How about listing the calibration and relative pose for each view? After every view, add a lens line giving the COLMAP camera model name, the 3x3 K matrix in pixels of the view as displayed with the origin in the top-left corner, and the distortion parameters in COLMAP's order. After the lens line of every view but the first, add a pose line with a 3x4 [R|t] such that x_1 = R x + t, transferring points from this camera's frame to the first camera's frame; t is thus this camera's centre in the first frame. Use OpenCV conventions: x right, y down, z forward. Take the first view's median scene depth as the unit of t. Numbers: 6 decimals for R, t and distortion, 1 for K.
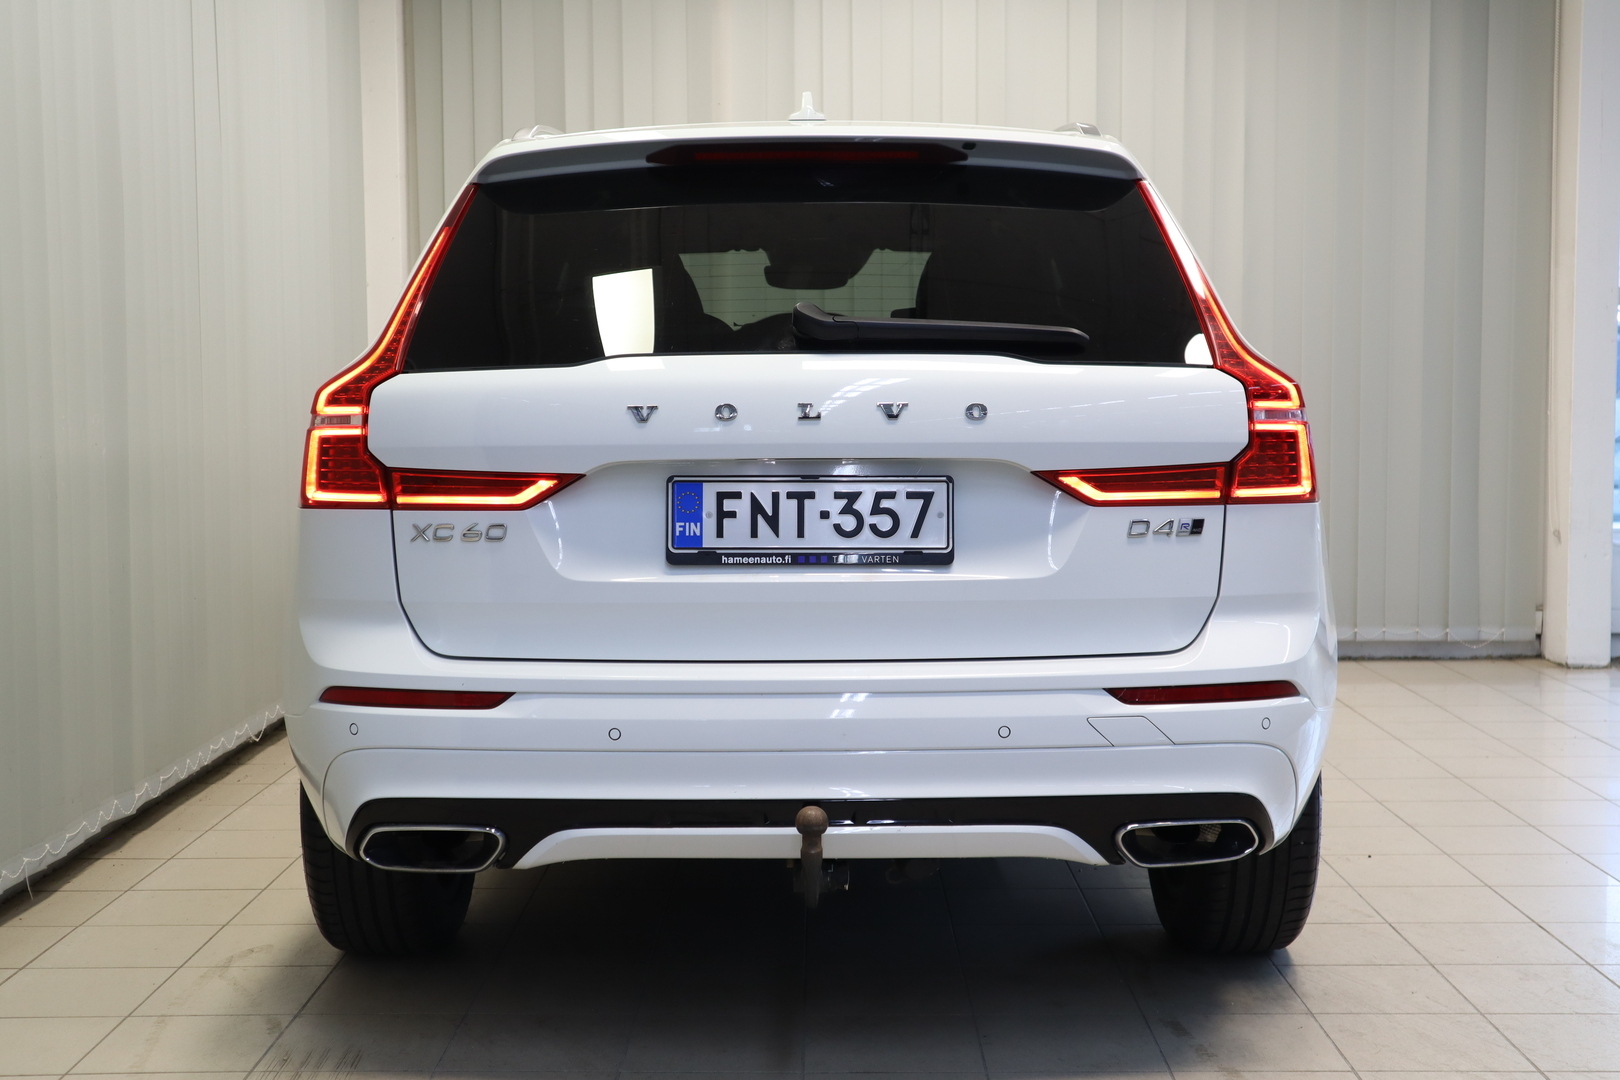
lens RADIAL K [[2074.2, 0, 810.0], [0, 2074.2, 540.0], [0, 0, 1]] dist [-0.032792, 0.008946]
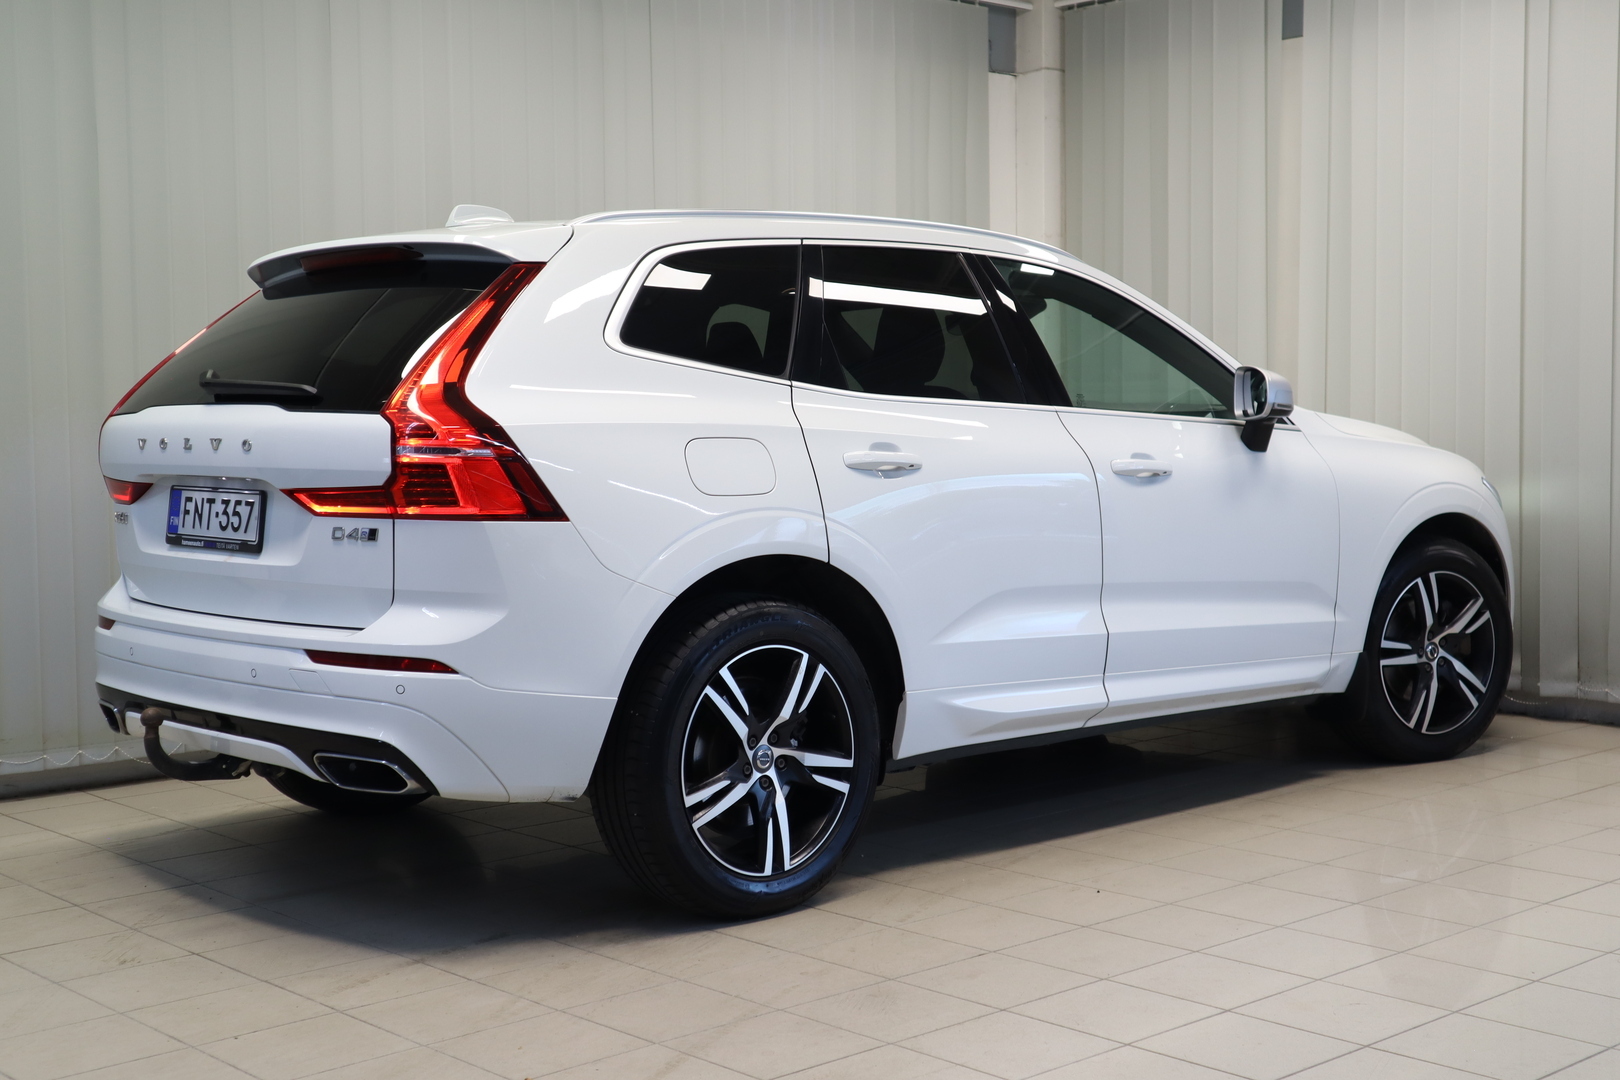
lens RADIAL K [[2074.2, 0, 810.0], [0, 2074.2, 540.0], [0, 0, 1]] dist [-0.032792, 0.008946]
pose [[0.684181, 0.045415, -0.727897, 1.353455], [-0.053806, 0.998483, 0.011723, -0.033808], [0.727325, 0.031145, 0.685587, 0.303849]]
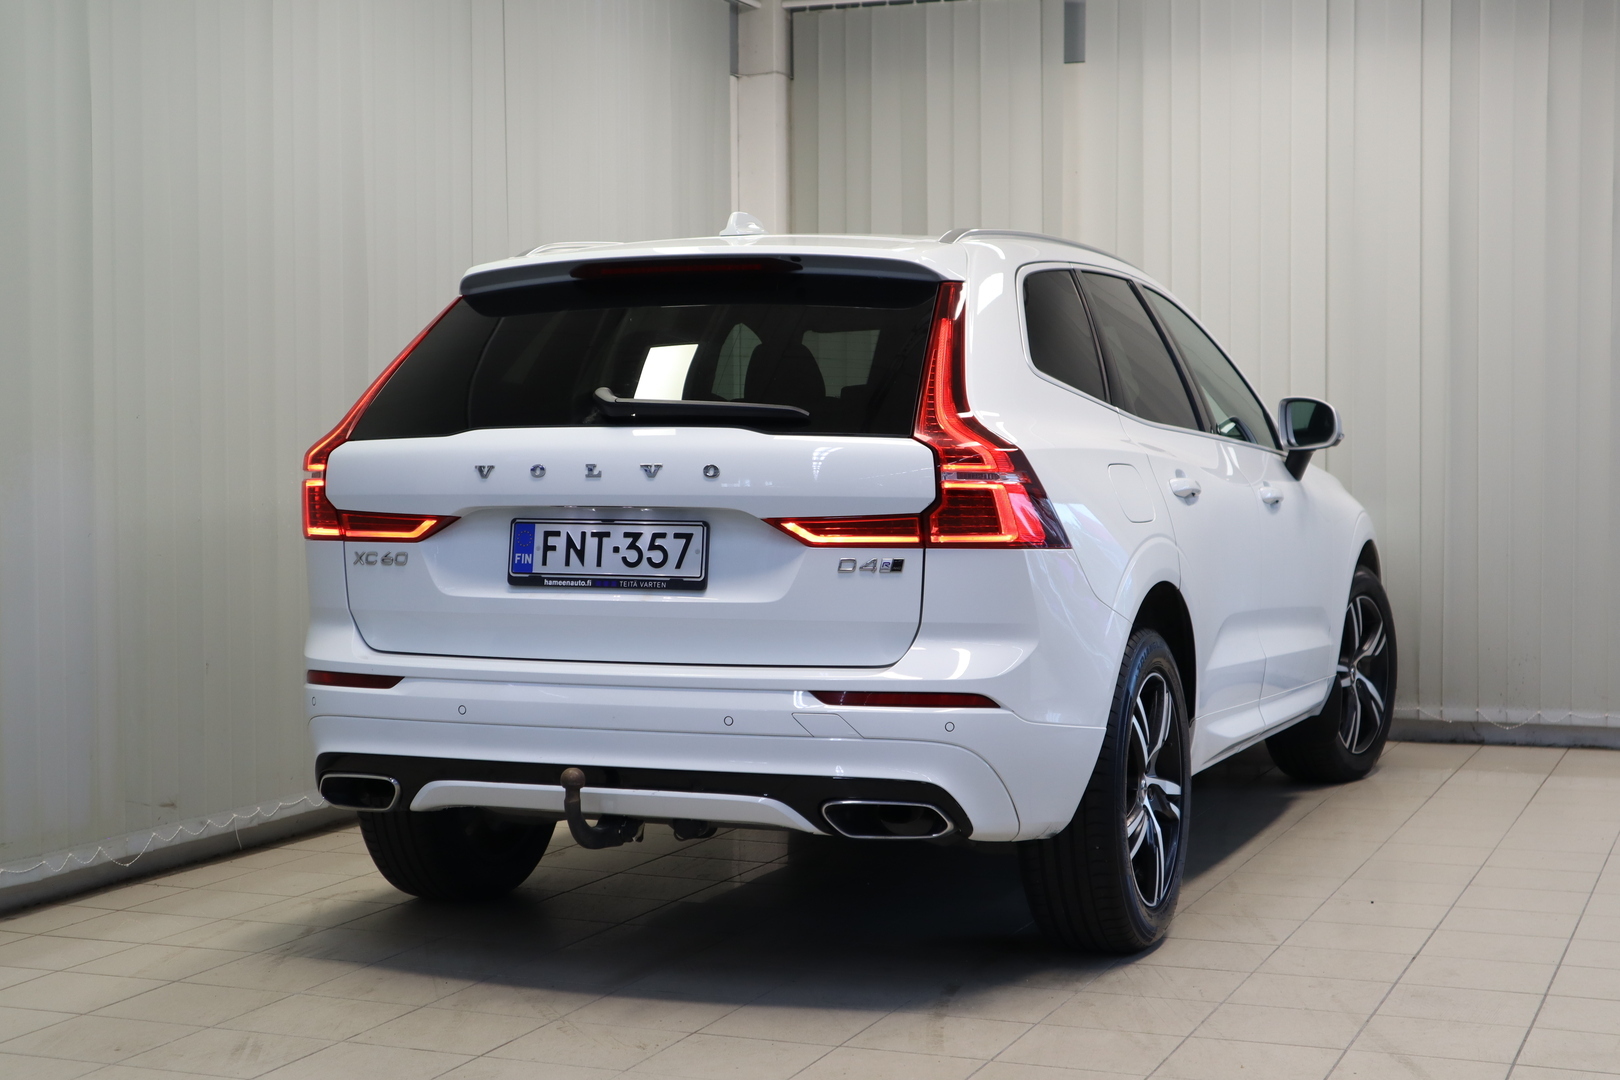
lens RADIAL K [[2466.7, 0, 810.0], [0, 2466.7, 540.0], [0, 0, 1]] dist [-0.031637, 0.040447]
pose [[0.930531, 0.016734, -0.365830, 0.688298], [-0.030195, 0.999060, -0.031105, 0.026400], [0.364965, 0.039990, 0.930162, -0.401412]]
